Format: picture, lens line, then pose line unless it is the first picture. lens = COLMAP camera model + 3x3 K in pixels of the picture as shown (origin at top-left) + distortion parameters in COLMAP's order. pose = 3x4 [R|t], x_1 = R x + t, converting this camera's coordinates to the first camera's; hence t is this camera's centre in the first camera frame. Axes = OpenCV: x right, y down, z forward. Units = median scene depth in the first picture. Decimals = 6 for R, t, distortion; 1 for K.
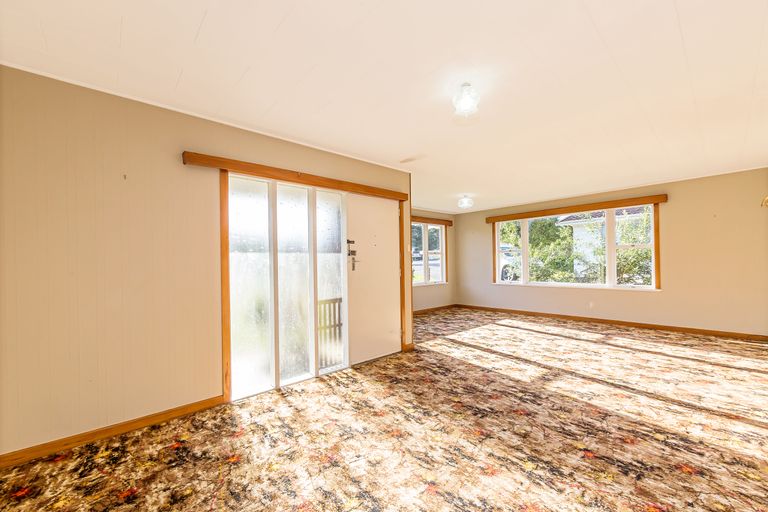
lens RADIAL K [[304.4, 0, 382.0], [0, 304.4, 264.9], [0, 0, 1]] dist [-0.025384, 0.003655]
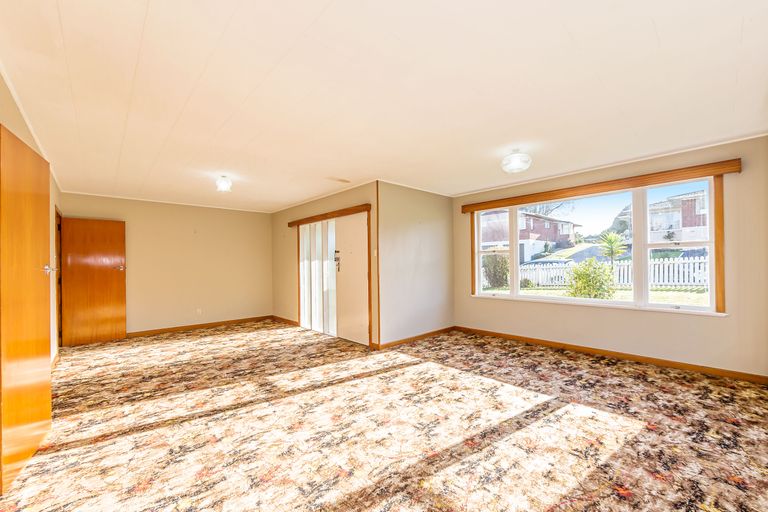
lens RADIAL K [[311.8, 0, 380.9], [0, 311.8, 261.7], [0, 0, 1]] dist [-0.001828, -0.000552]
pose [[0.018963, 0.011465, -0.999754, 1.530178], [0.005087, 0.999920, 0.011564, -0.048308], [0.999807, -0.005305, 0.018904, 1.311261]]
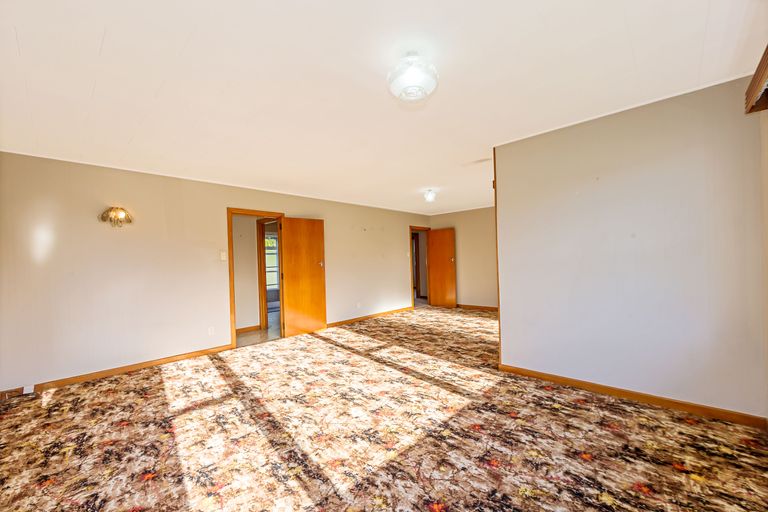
lens RADIAL K [[310.7, 0, 384.0], [0, 310.7, 256.0], [0, 0, 1]] dist [-0.002057, -0.000665]
pose [[-0.994569, 0.048001, -0.092347, 0.611006], [0.048960, 0.998767, -0.008150, -0.038807], [0.091842, -0.012627, -0.995694, 2.353613]]
